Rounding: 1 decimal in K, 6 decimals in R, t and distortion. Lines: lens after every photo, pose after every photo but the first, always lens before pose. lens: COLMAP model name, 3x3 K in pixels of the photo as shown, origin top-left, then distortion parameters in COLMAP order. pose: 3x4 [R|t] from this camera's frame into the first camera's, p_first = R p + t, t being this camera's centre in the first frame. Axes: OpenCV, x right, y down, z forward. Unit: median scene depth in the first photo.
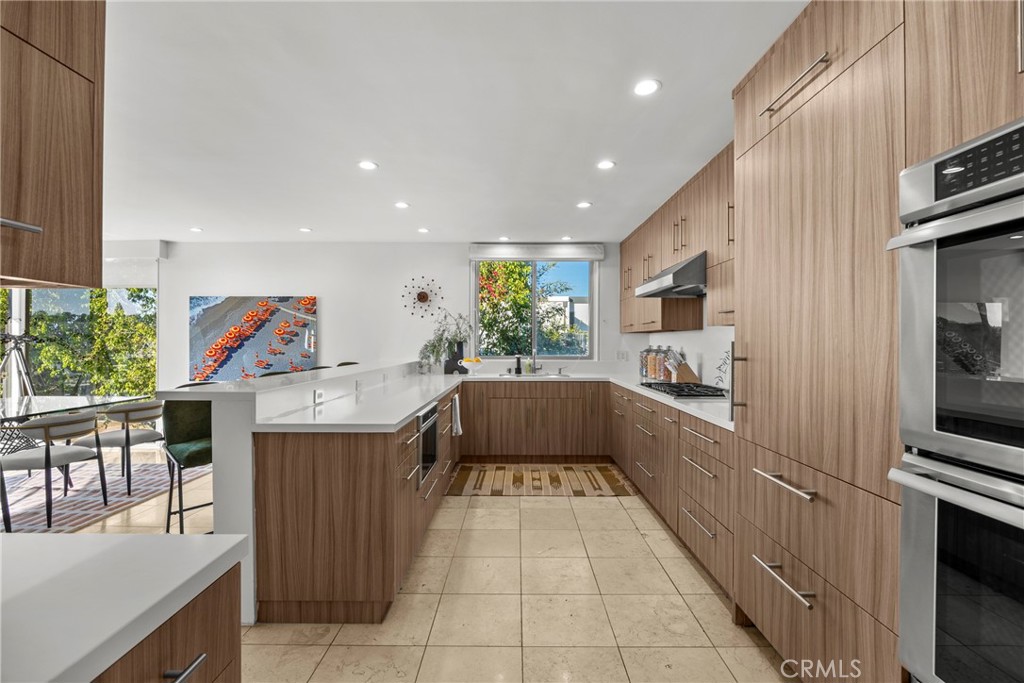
lens RADIAL K [[459.4, 0, 511.8], [0, 459.4, 342.1], [0, 0, 1]] dist [-0.014412, 0.001958]
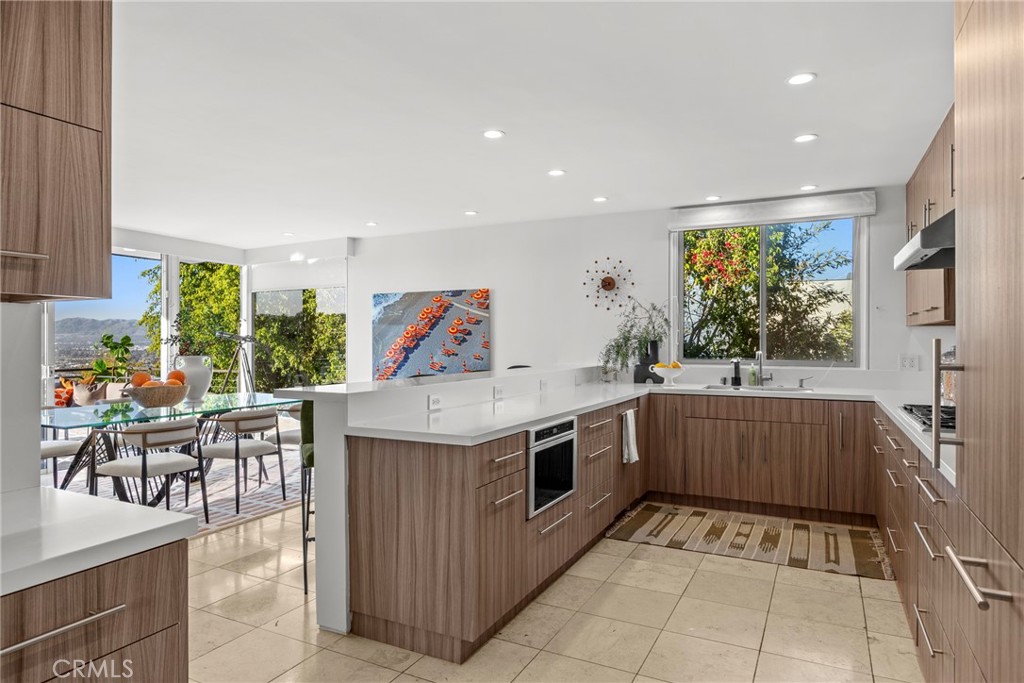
lens RADIAL K [[599.0, 0, 505.4], [0, 599.0, 341.8], [0, 0, 1]] dist [-0.006381, 0.001633]
pose [[0.890377, -0.002080, -0.455219, 0.142291], [0.002750, 0.999996, 0.000808, -0.000520], [0.455216, -0.001971, 0.890379, 0.010553]]
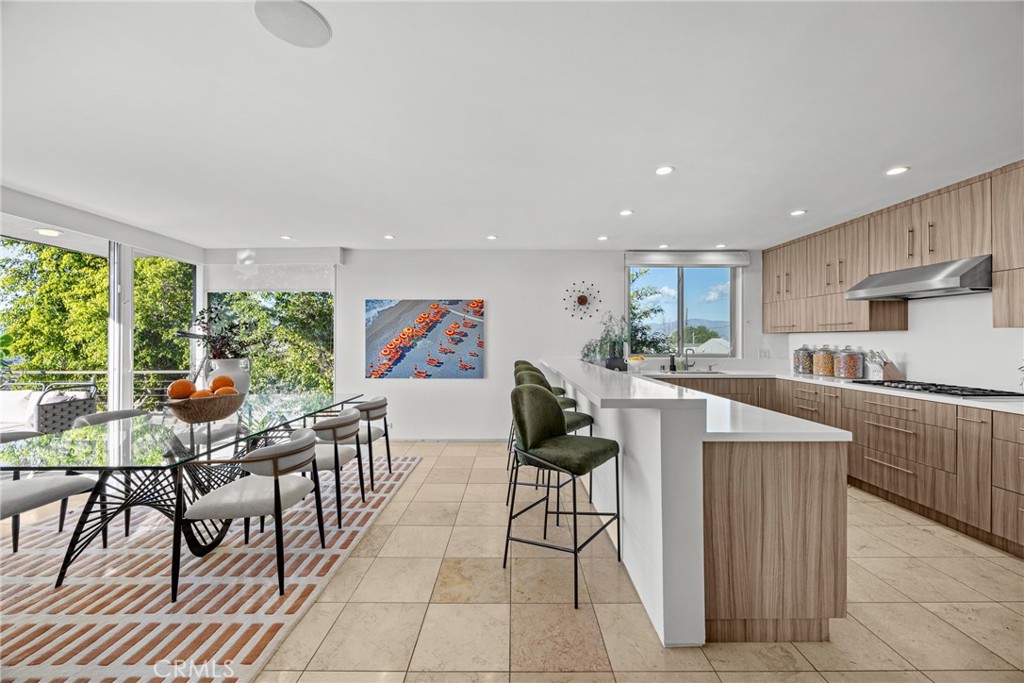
lens RADIAL K [[399.4, 0, 514.6], [0, 399.4, 334.6], [0, 0, 1]] dist [0.001122, -0.000967]
pose [[0.999992, -0.001833, -0.003444, -0.436596], [0.001799, 0.999950, -0.009862, -0.009401], [0.003462, 0.009856, 0.999945, 0.071276]]
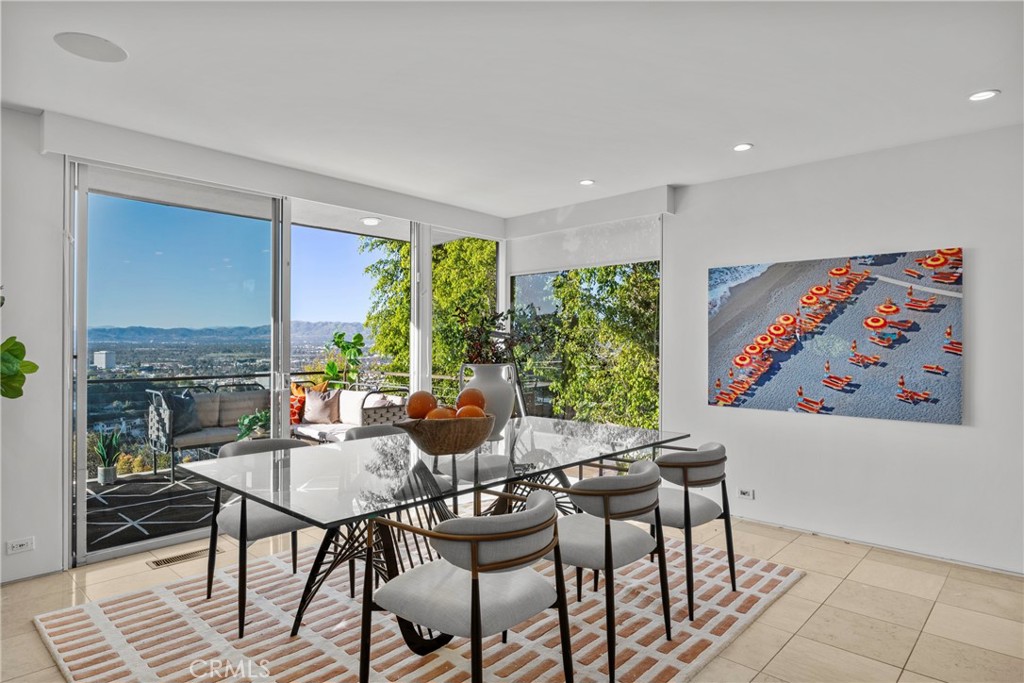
lens RADIAL K [[599.0, 0, 508.6], [0, 599.0, 340.6], [0, 0, 1]] dist [-0.006381, 0.001633]
pose [[0.729230, -0.000957, -0.684268, -0.430710], [0.000492, 0.999999, -0.000874, -0.001952], [0.684268, 0.000301, 0.729230, 0.270235]]
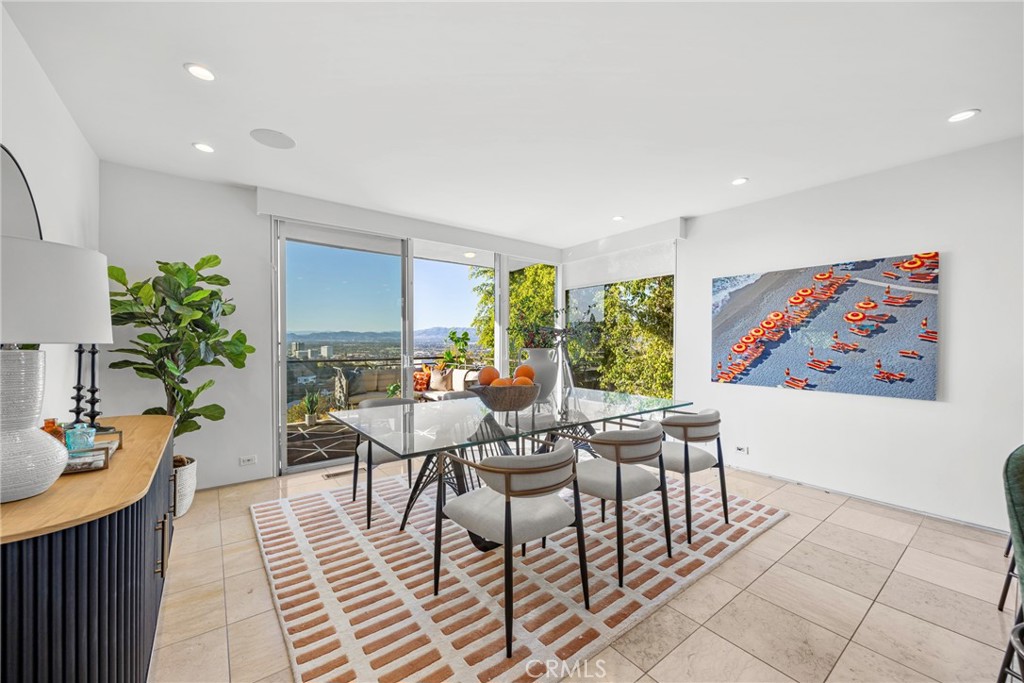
lens RADIAL K [[399.4, 0, 504.3], [0, 399.4, 346.5], [0, 0, 1]] dist [0.001122, -0.000967]
pose [[0.597438, 0.011953, -0.801826, -0.436265], [0.001797, 0.999866, 0.016245, 0.011885], [0.801913, -0.011146, 0.597337, 0.331100]]
